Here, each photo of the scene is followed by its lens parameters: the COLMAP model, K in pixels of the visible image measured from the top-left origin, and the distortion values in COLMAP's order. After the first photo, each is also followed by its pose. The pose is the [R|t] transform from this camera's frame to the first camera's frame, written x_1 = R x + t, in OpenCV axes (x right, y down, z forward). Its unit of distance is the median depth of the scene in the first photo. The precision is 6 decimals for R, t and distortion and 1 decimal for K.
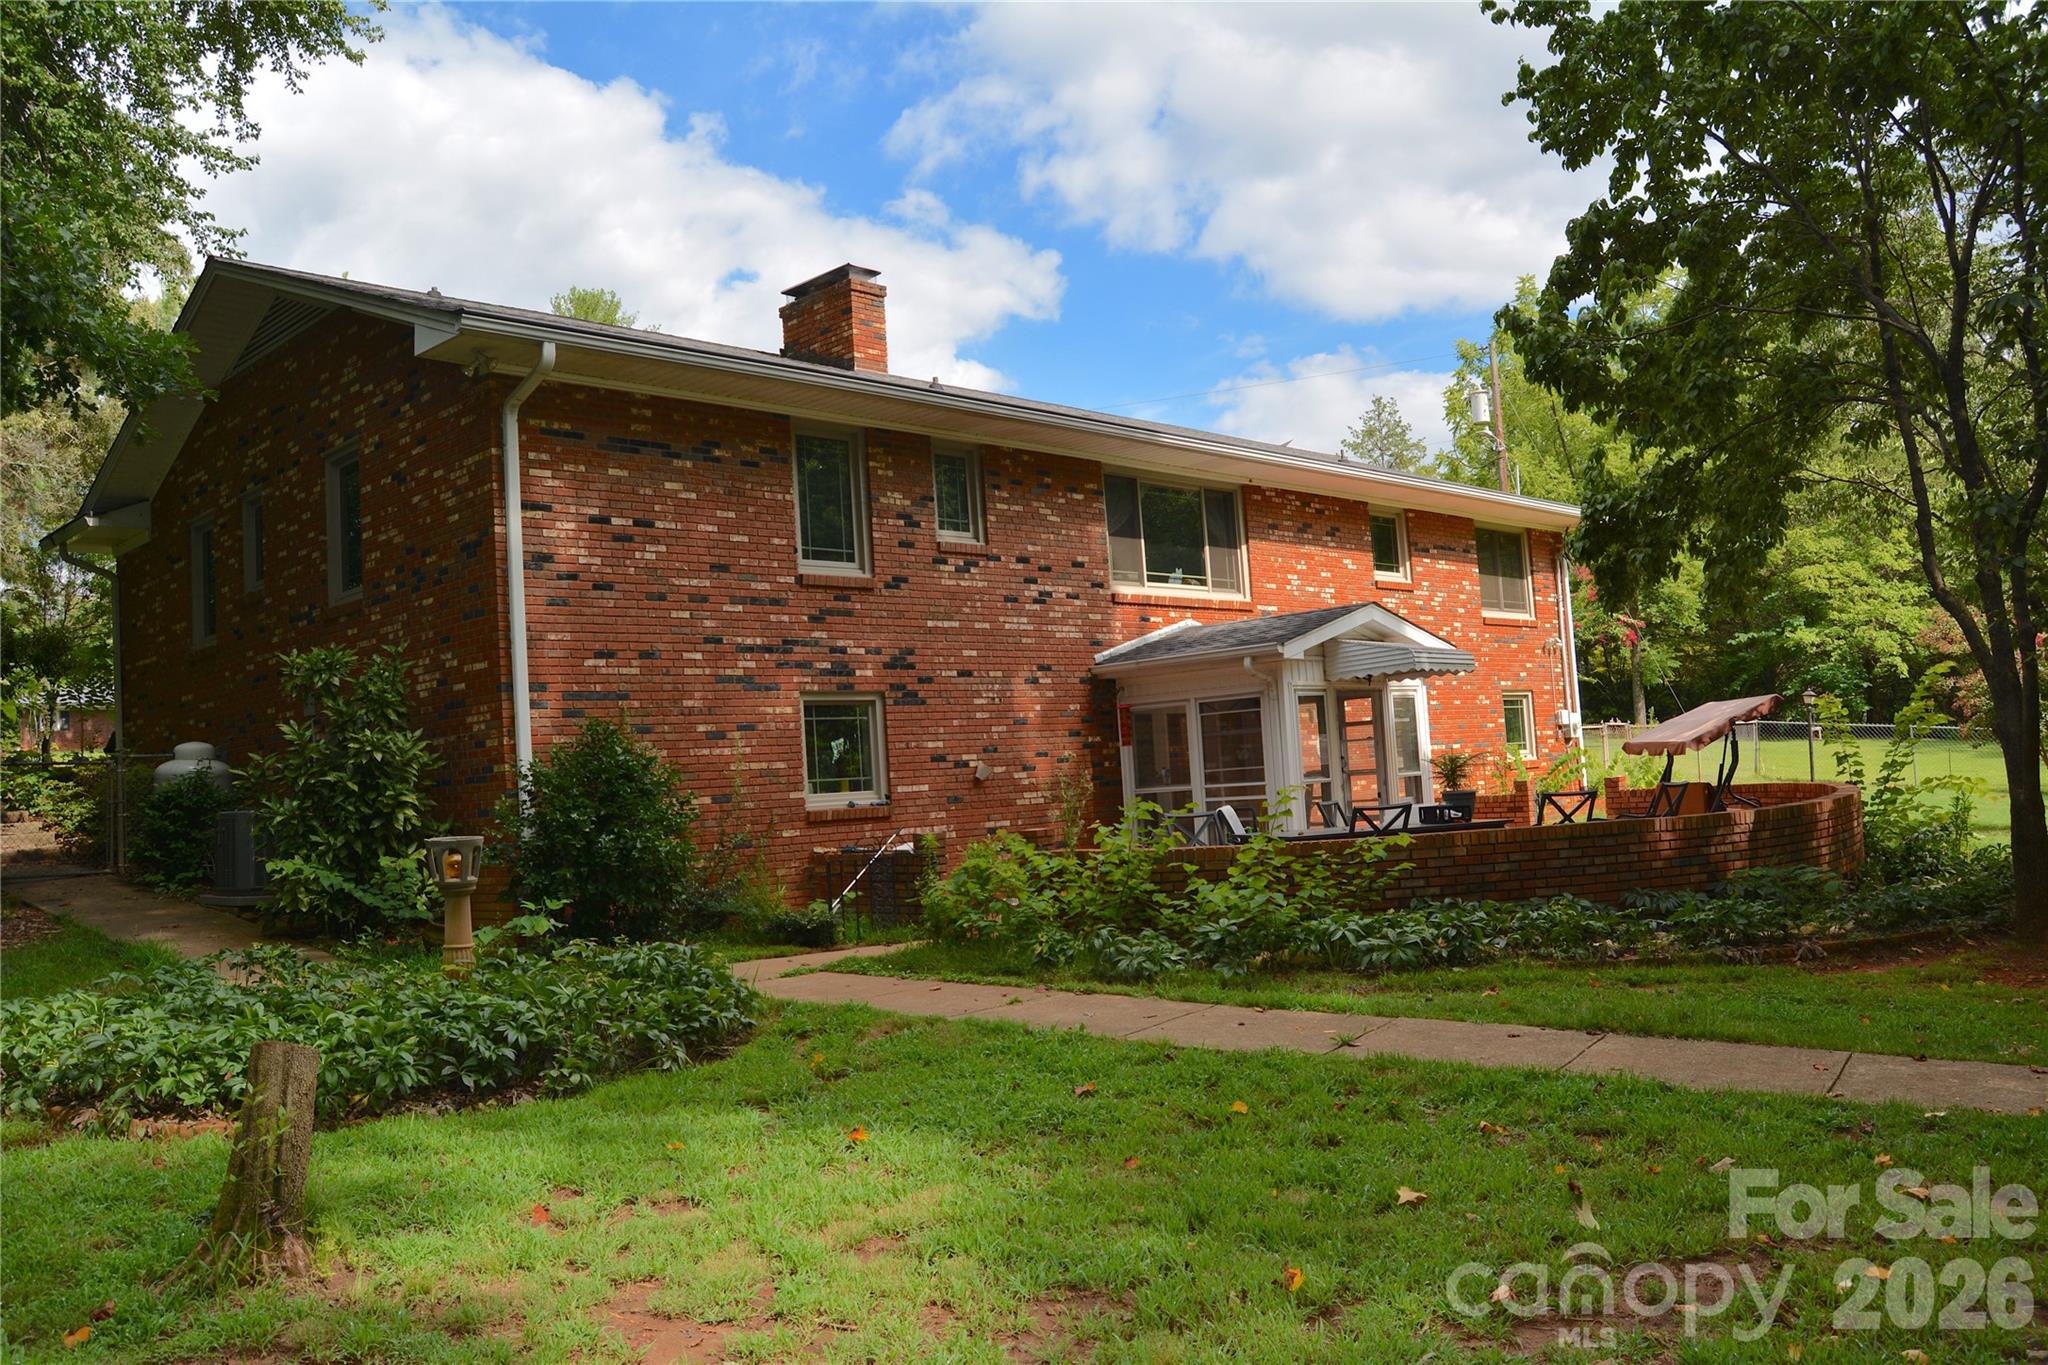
lens RADIAL K [[1622.4, 0, 1024.0], [0, 1622.4, 682.5], [0, 0, 1]] dist [-0.005481, -0.003200]
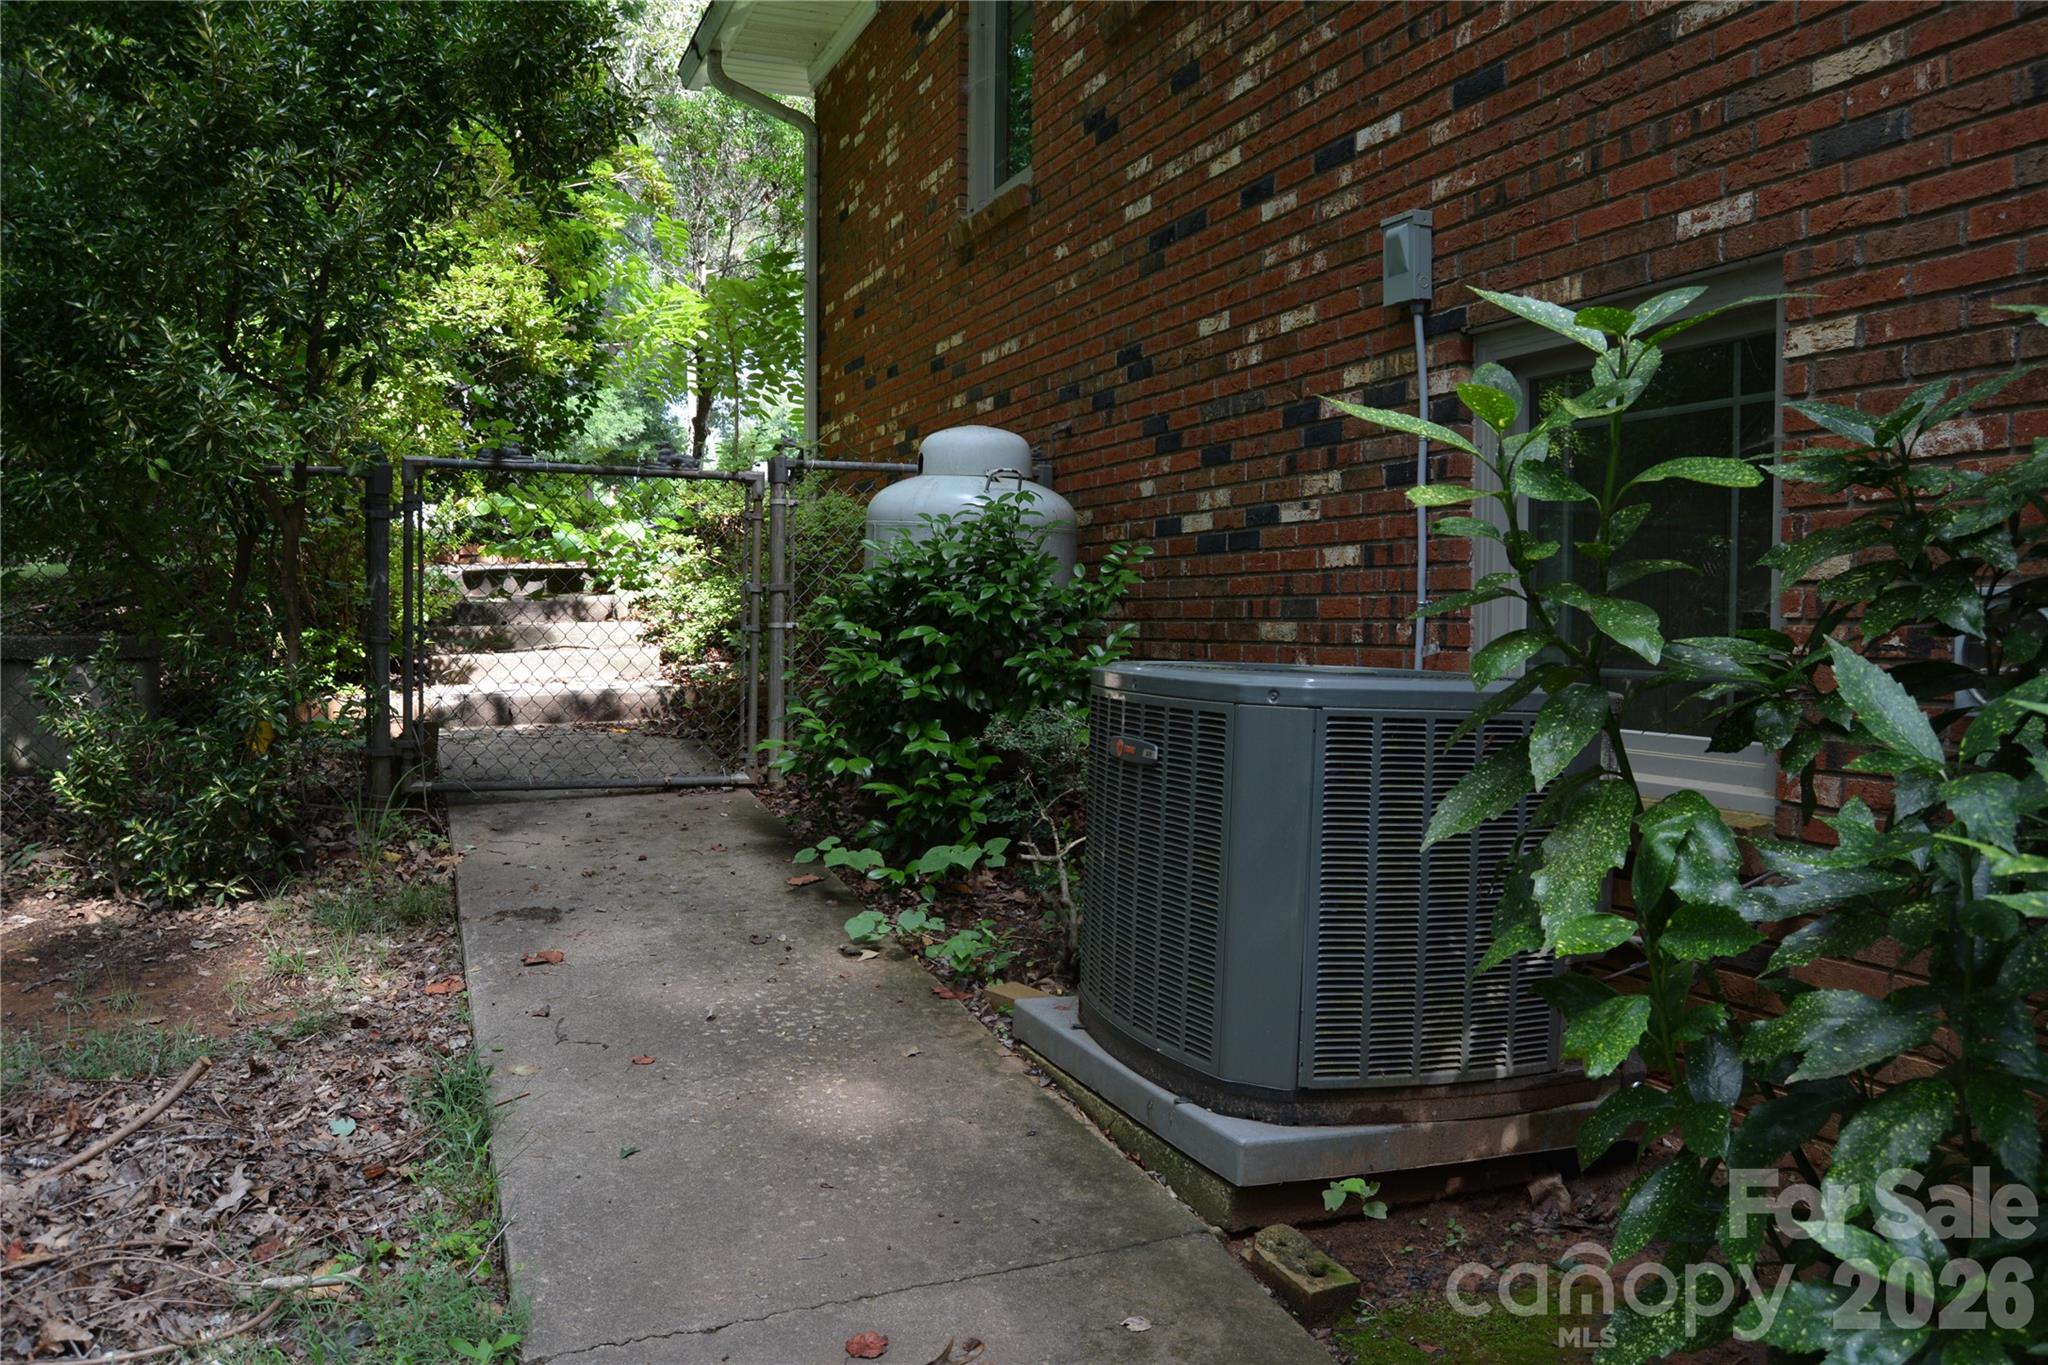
lens RADIAL K [[1622.4, 0, 1024.0], [0, 1622.4, 682.5], [0, 0, 1]] dist [-0.005481, -0.003200]
pose [[0.920109, 0.086538, -0.381983, -0.358333], [-0.043681, 0.991874, 0.119493, 0.047074], [0.389219, -0.093261, 0.916412, 0.669678]]
